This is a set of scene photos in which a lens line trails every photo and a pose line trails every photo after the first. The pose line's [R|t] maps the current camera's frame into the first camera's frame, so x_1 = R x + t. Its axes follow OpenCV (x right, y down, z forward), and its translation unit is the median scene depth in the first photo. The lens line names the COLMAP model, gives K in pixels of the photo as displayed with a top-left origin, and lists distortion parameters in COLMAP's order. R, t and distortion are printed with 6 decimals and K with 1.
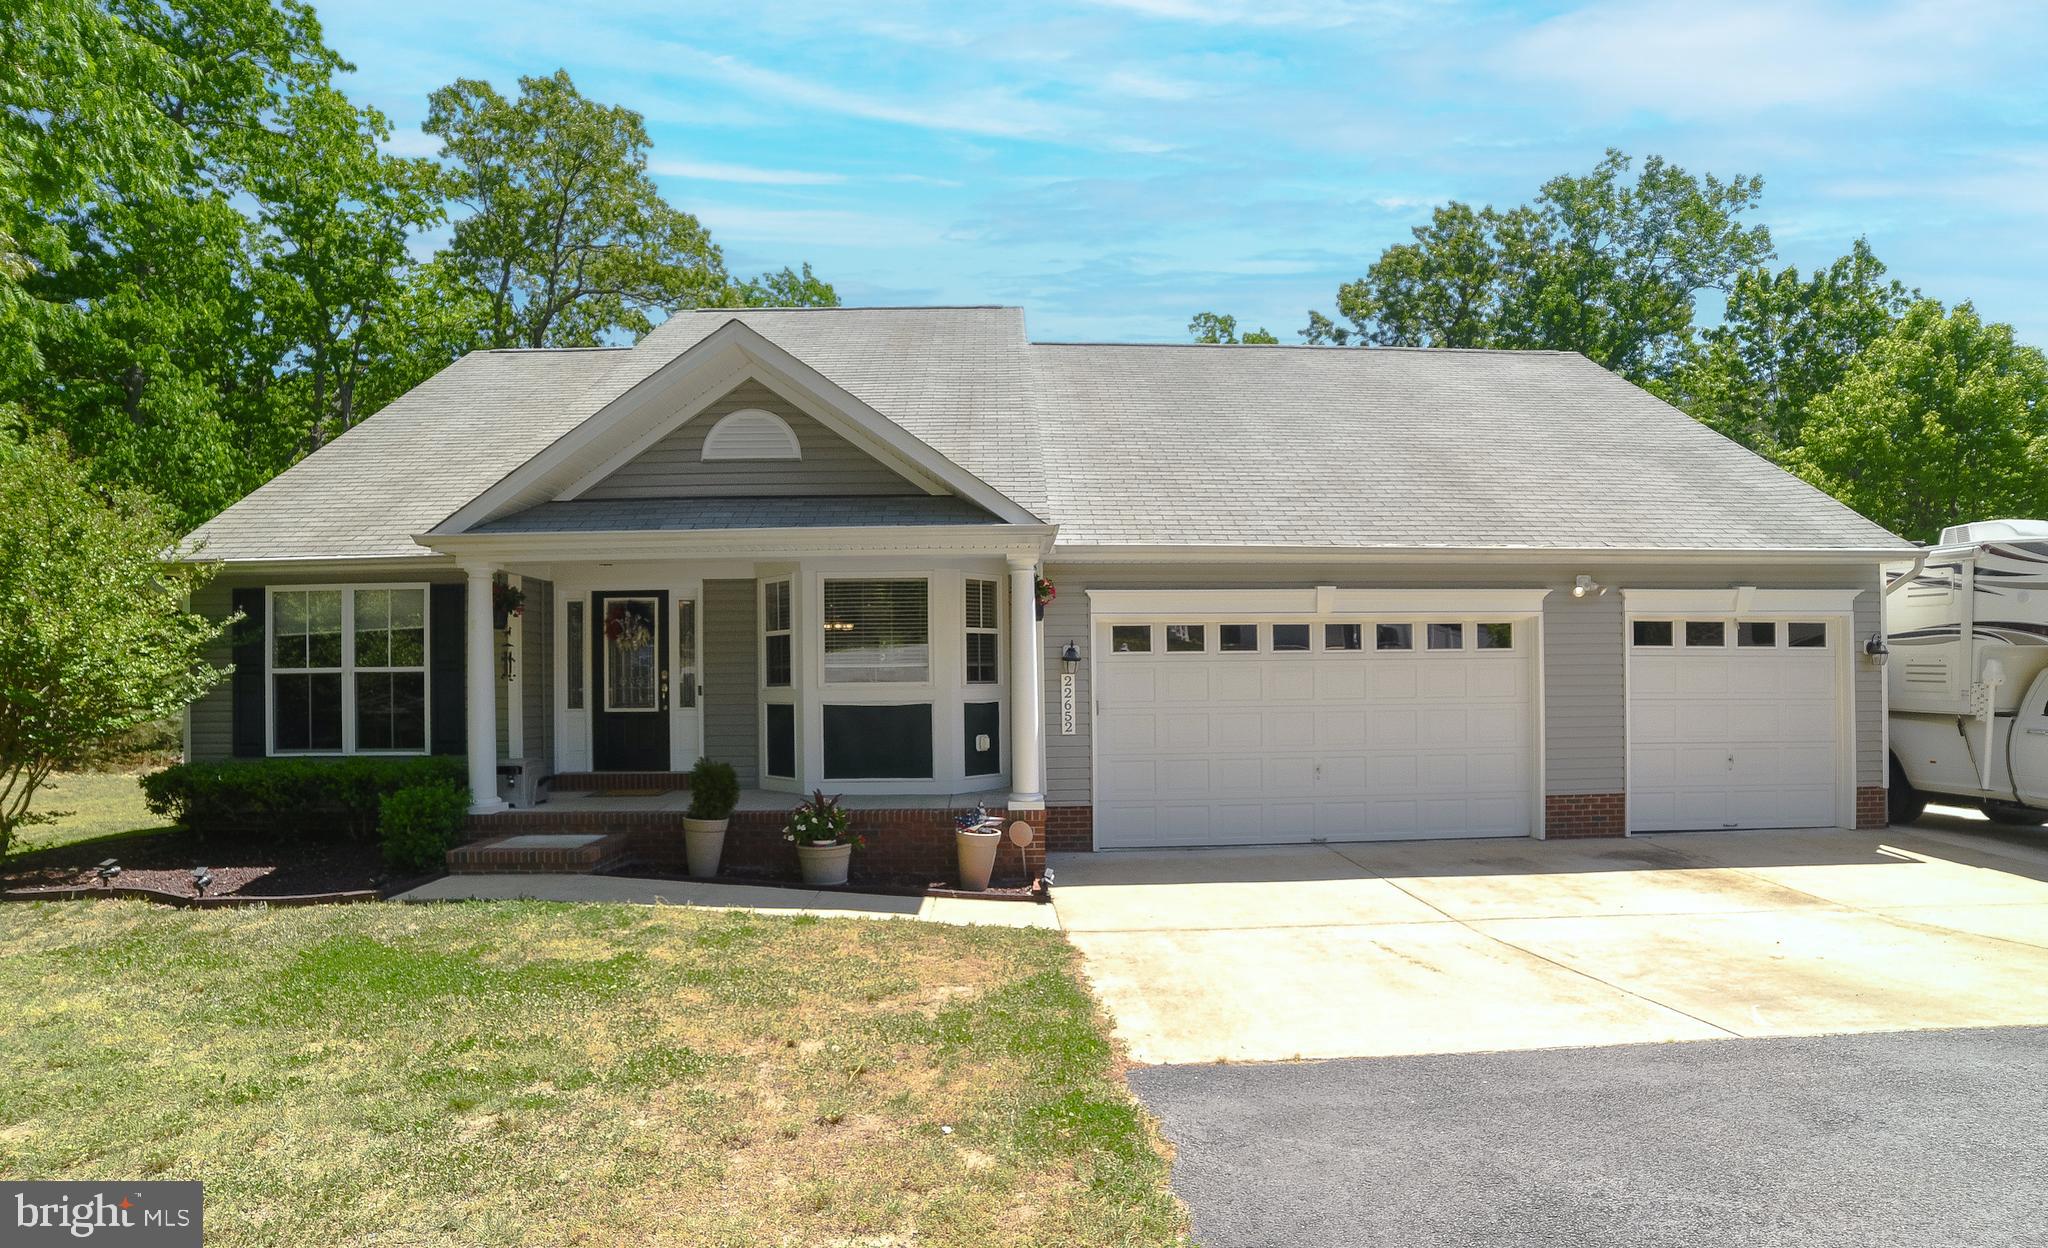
lens RADIAL K [[887.7, 0, 1033.0], [0, 887.7, 683.7], [0, 0, 1]] dist [-0.083726, 0.028533]
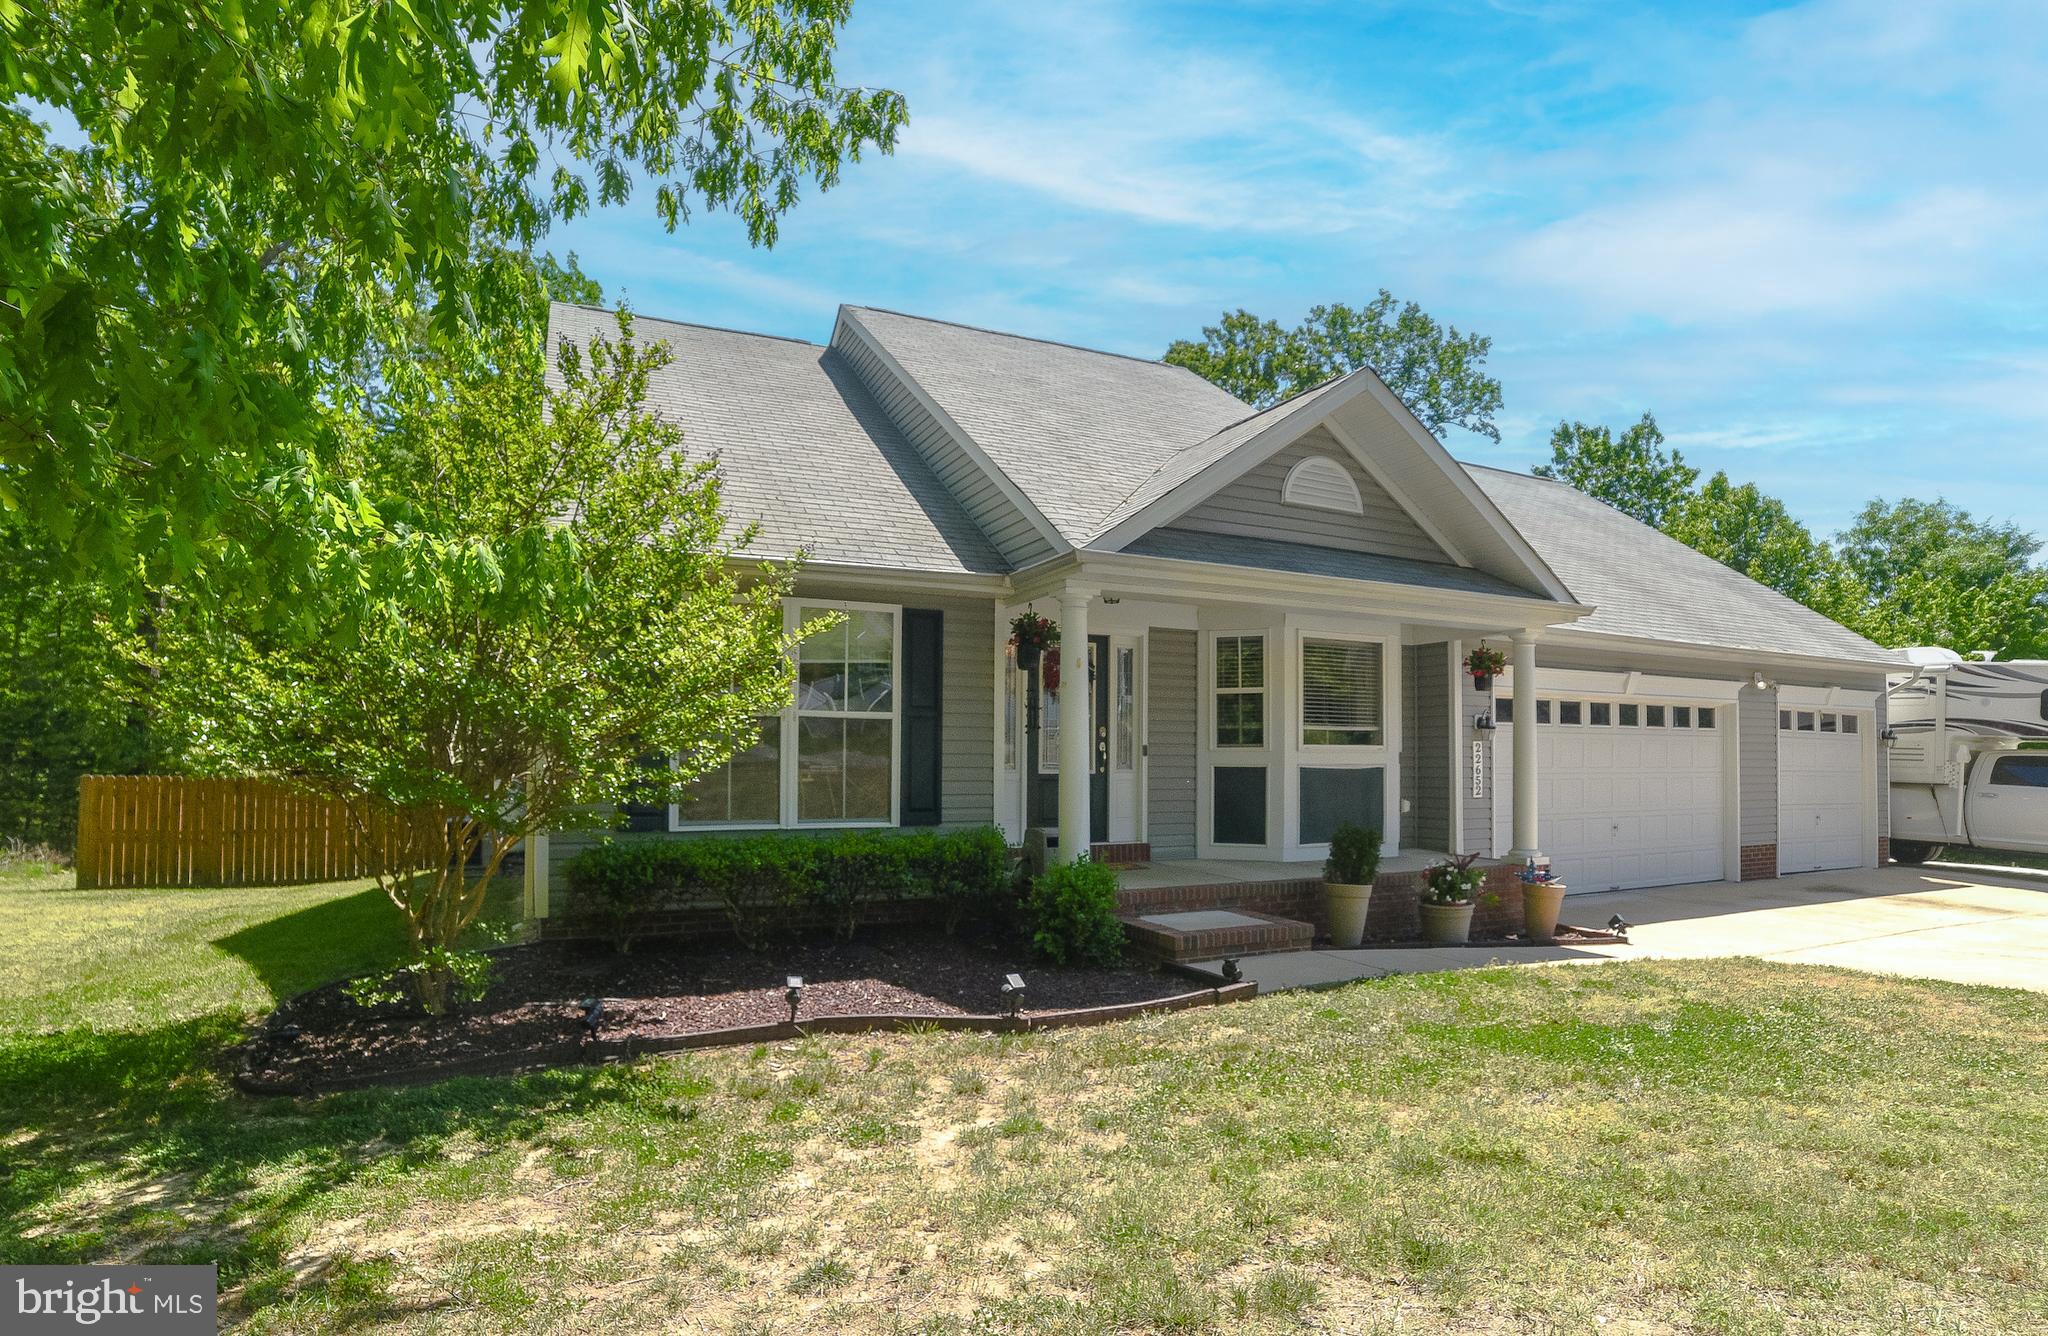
lens RADIAL K [[944.3, 0, 1021.8], [0, 944.3, 748.9], [0, 0, 1]] dist [-0.018139, -0.000237]
pose [[0.918993, 0.019201, 0.393806, -0.895727], [-0.014345, 0.999781, -0.015269, 0.023412], [-0.394012, 0.008383, 0.919067, 0.161955]]
